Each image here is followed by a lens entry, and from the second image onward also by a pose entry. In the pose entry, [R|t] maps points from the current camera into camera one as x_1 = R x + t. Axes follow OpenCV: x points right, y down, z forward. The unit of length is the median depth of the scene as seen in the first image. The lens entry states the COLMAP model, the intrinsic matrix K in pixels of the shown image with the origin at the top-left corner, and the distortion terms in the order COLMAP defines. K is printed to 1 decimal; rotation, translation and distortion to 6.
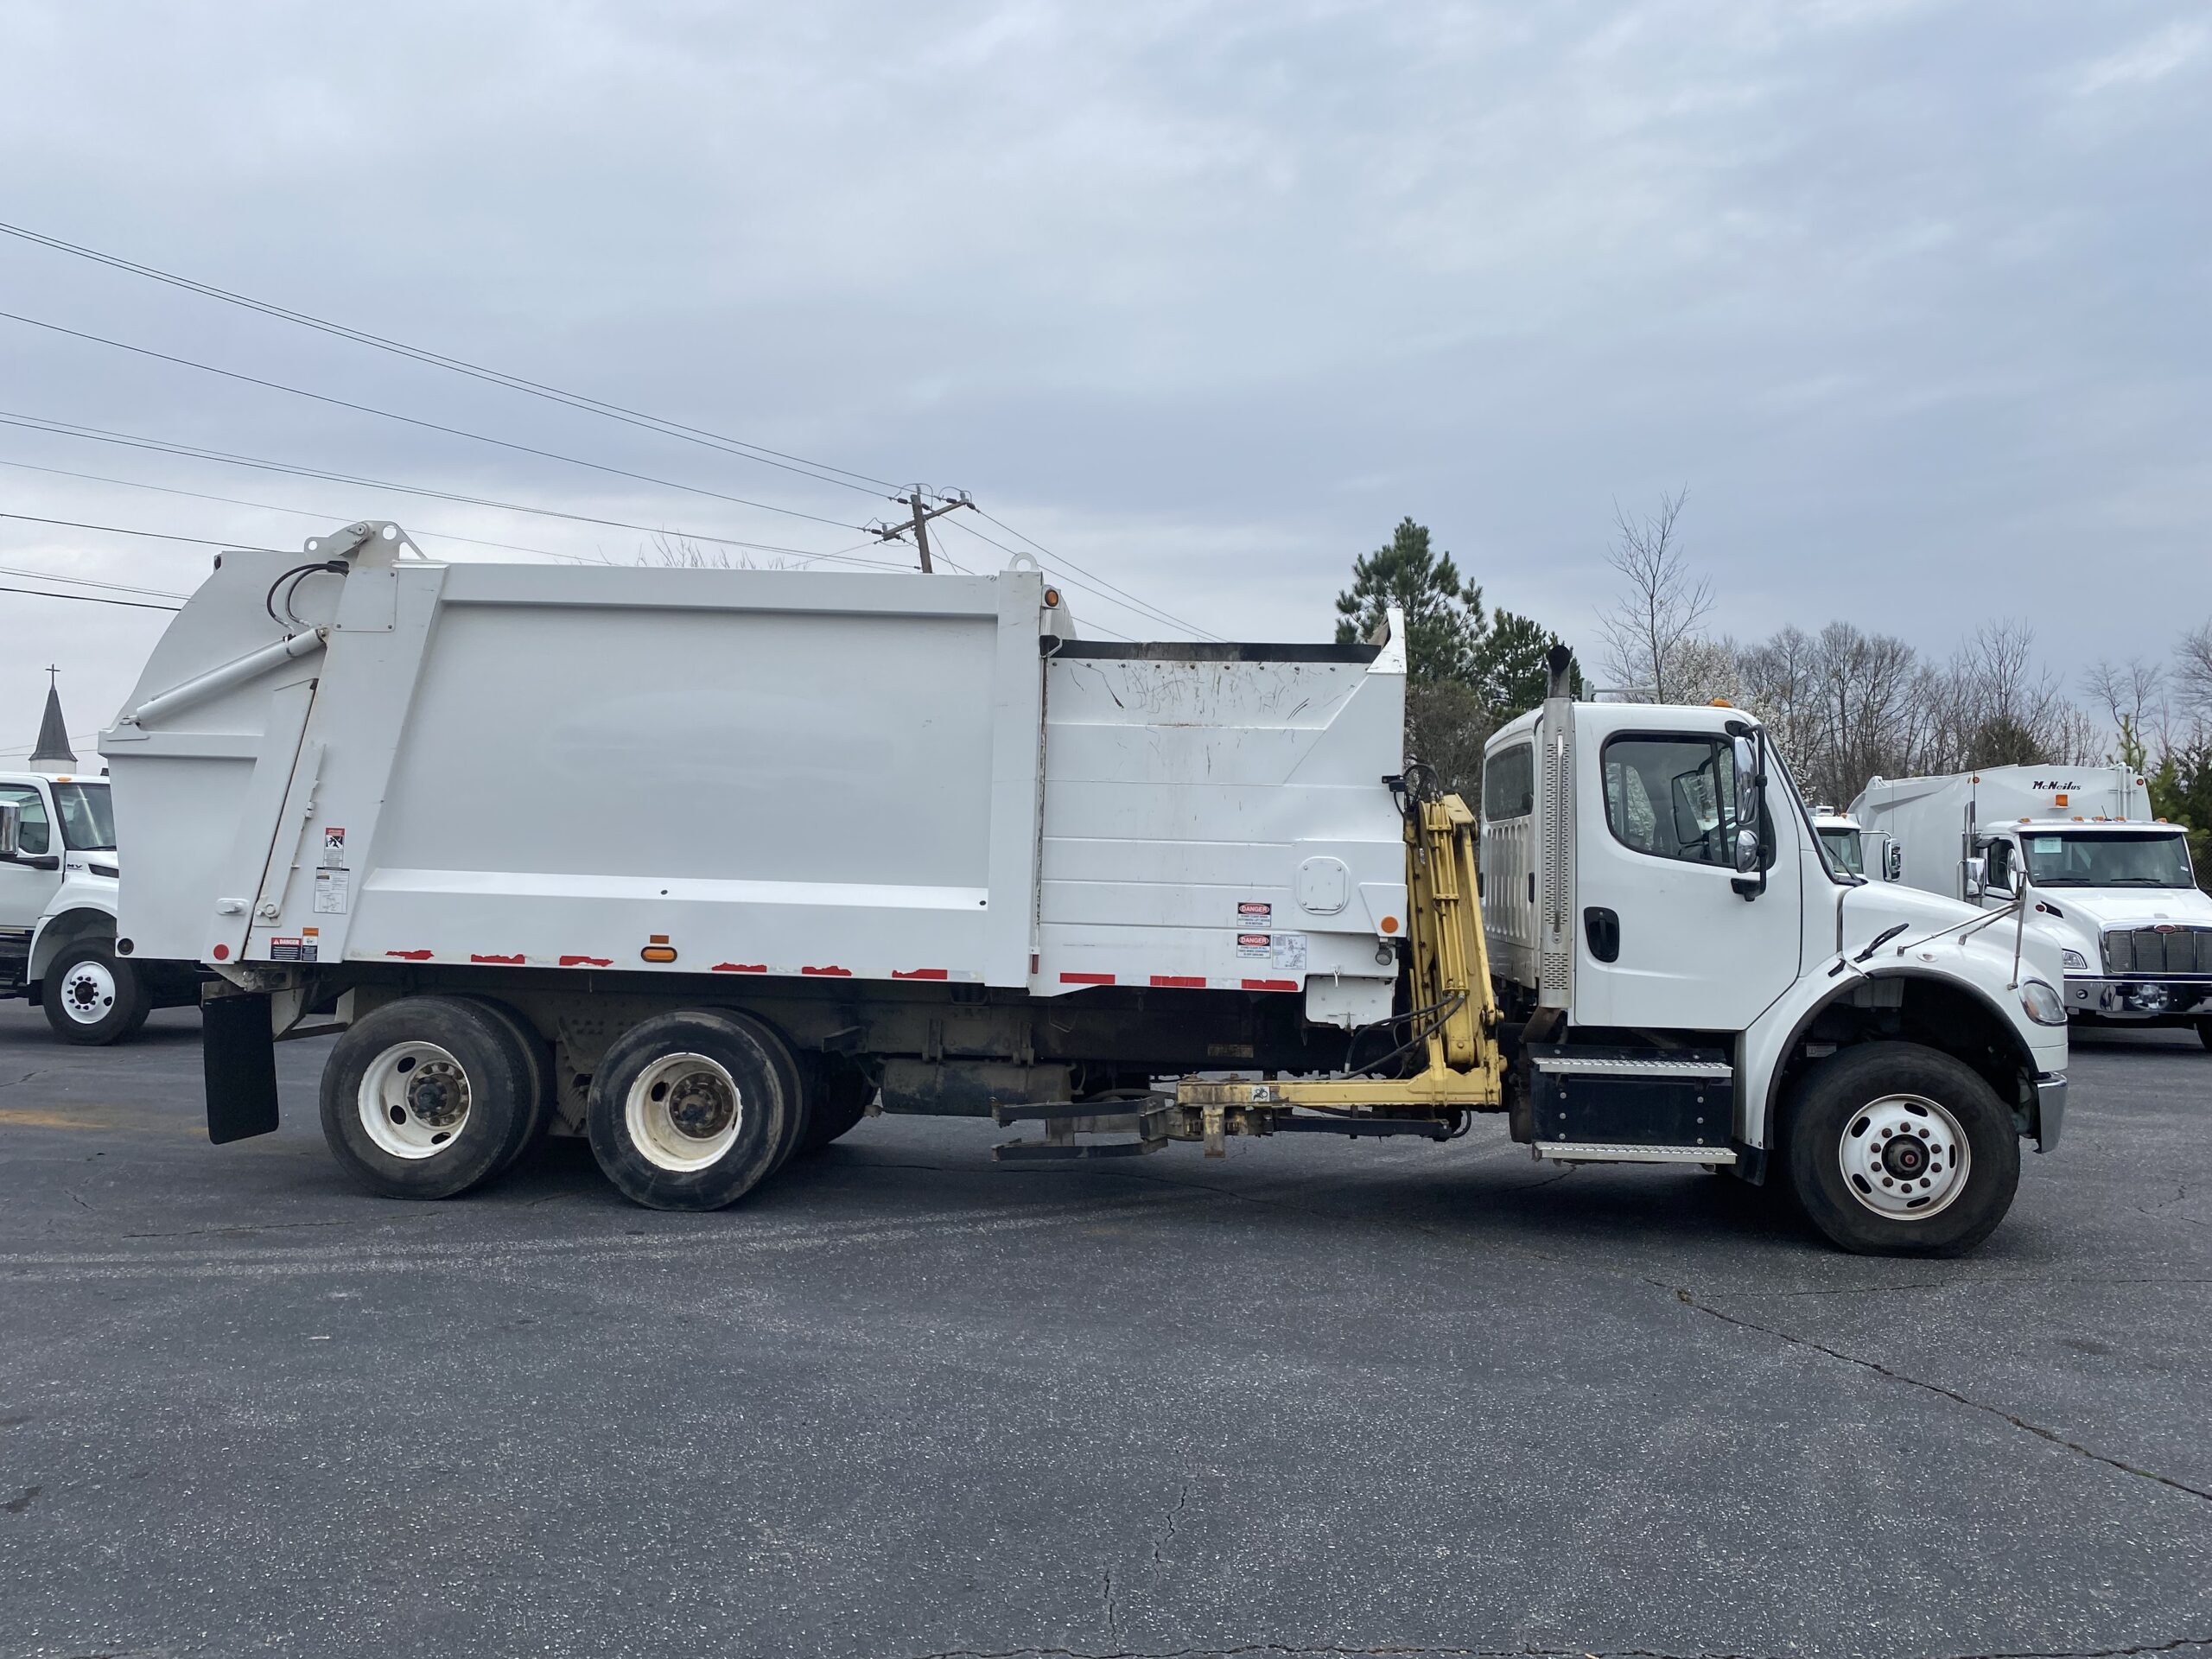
lens RADIAL K [[1683.3, 0, 1076.8], [0, 1683.3, 833.7], [0, 0, 1]] dist [0.091479, -0.149299]
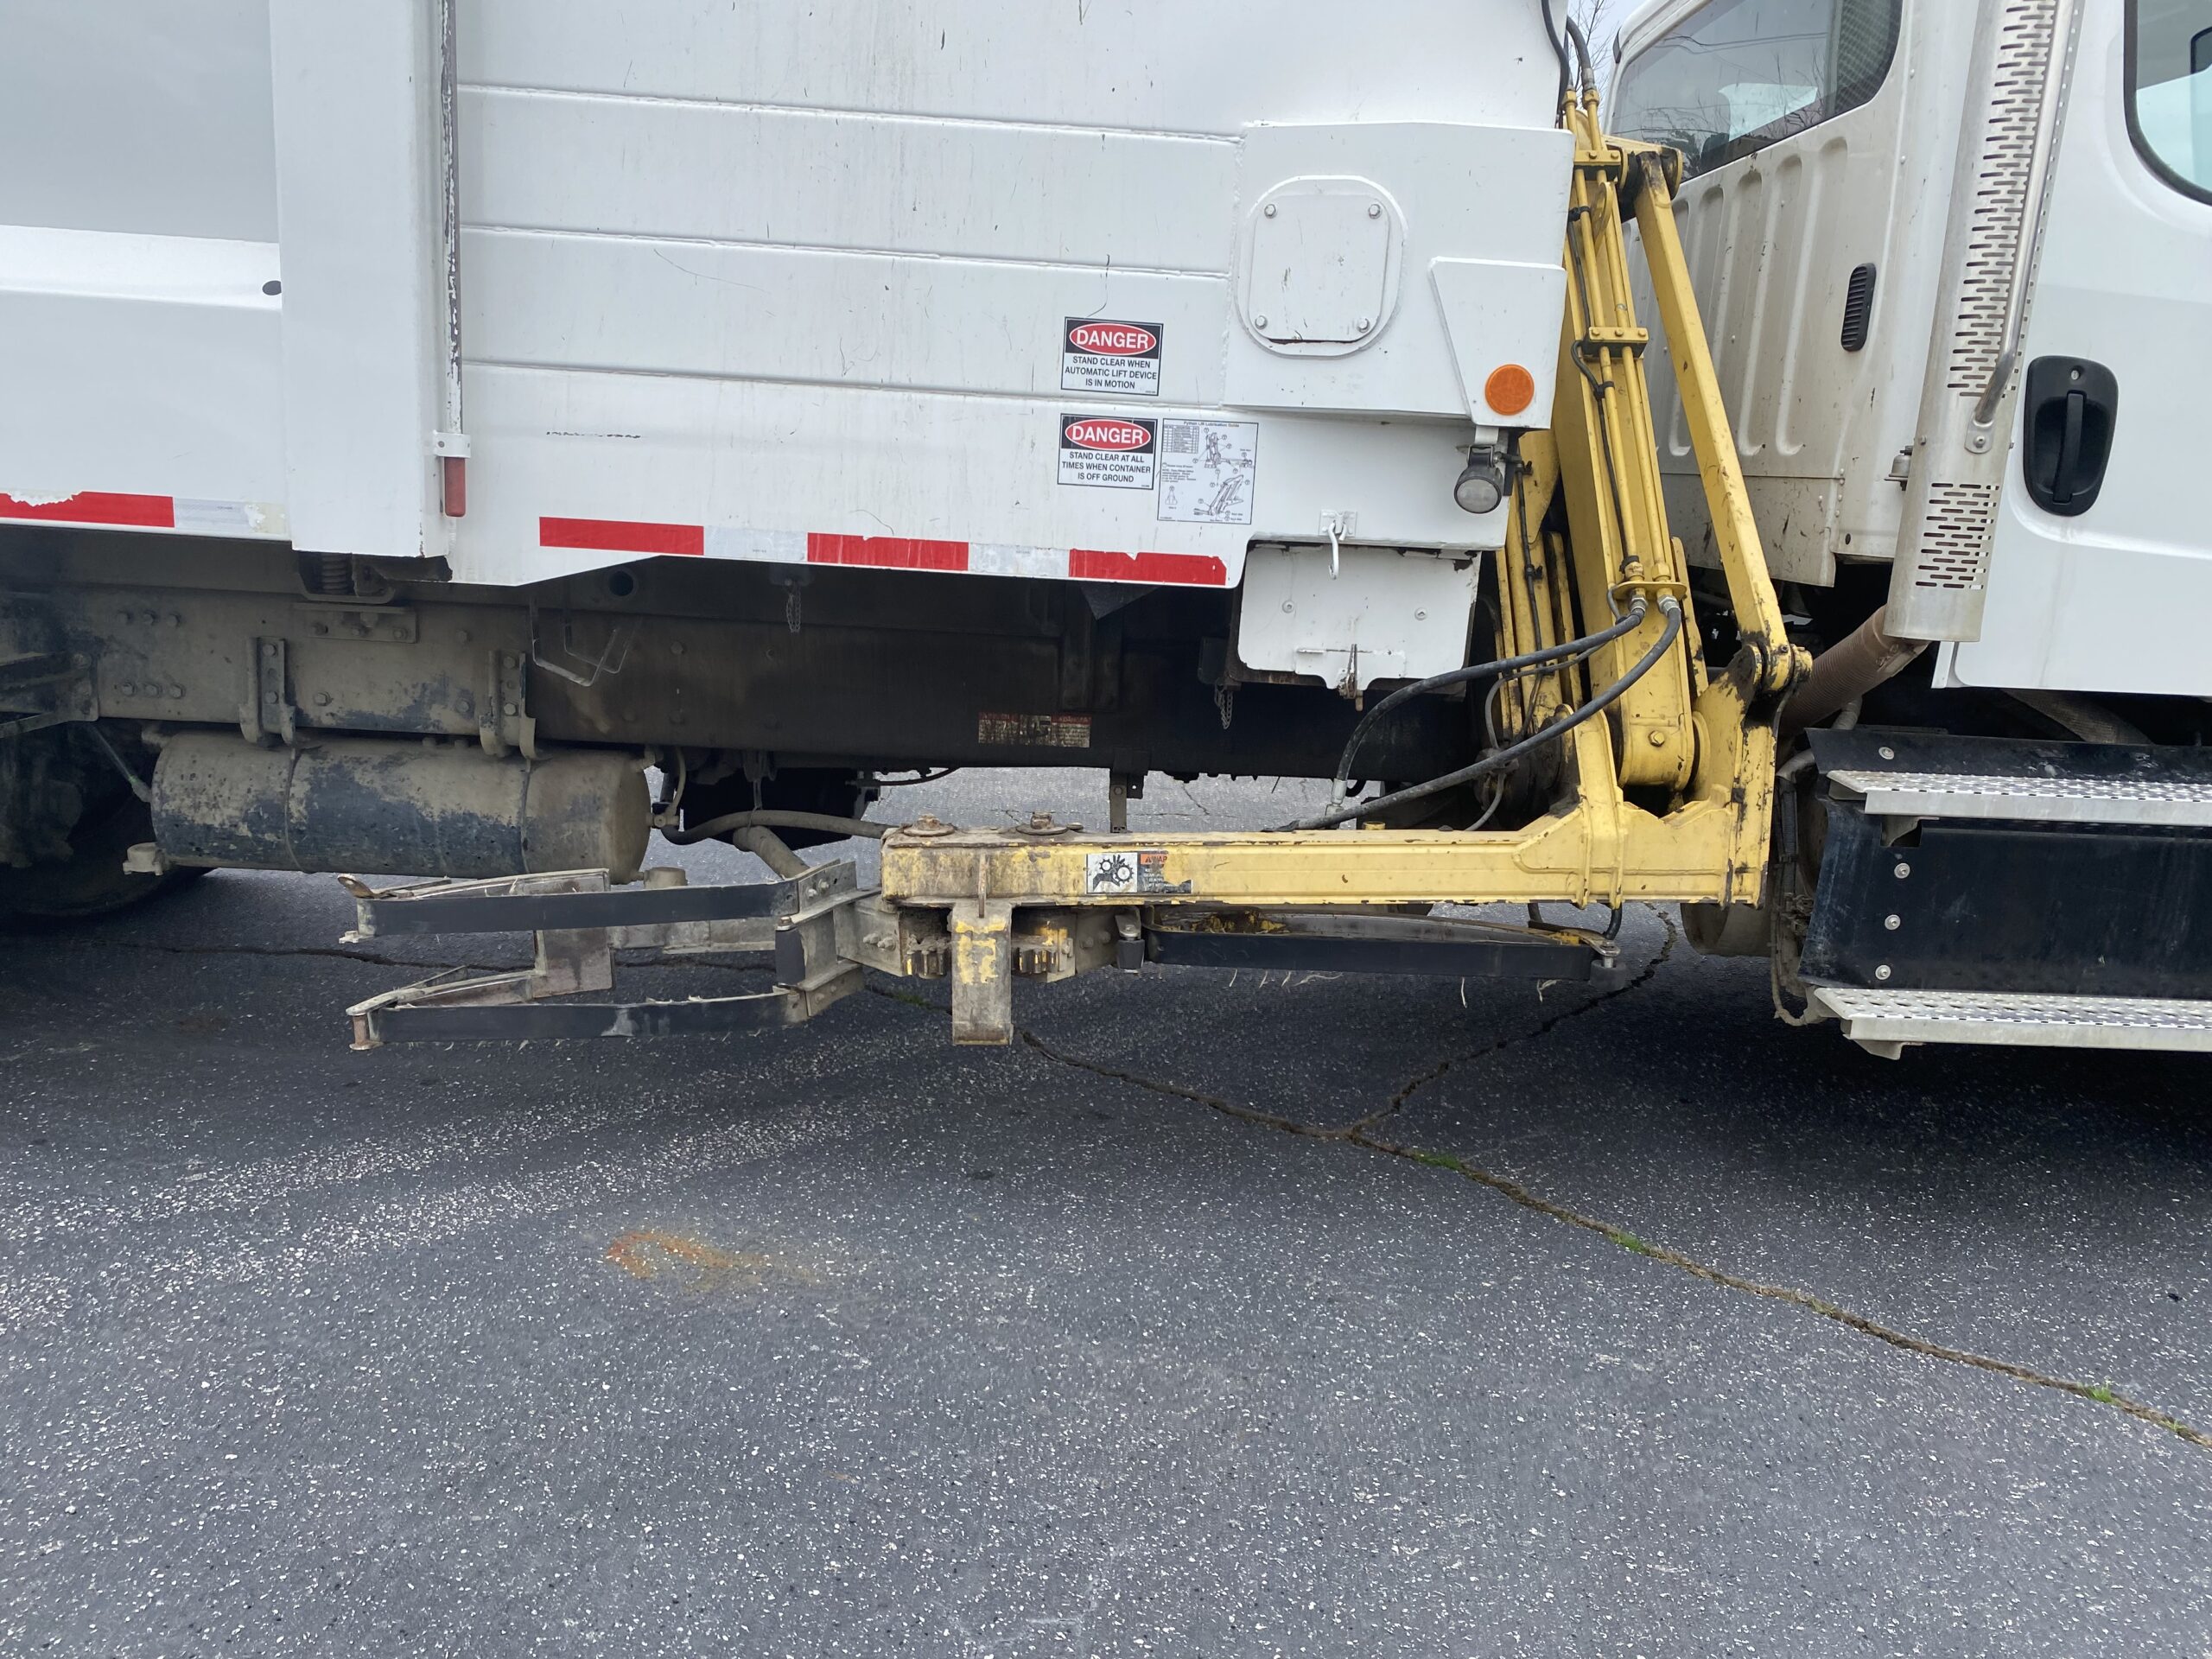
lens RADIAL K [[1683.3, 0, 1076.8], [0, 1683.3, 833.7], [0, 0, 1]] dist [0.091479, -0.149299]
pose [[0.993653, 0.002044, 0.112466, 0.059609], [-0.029142, 0.970376, 0.239836, 0.059386], [-0.108644, -0.241591, 0.964277, 0.643797]]
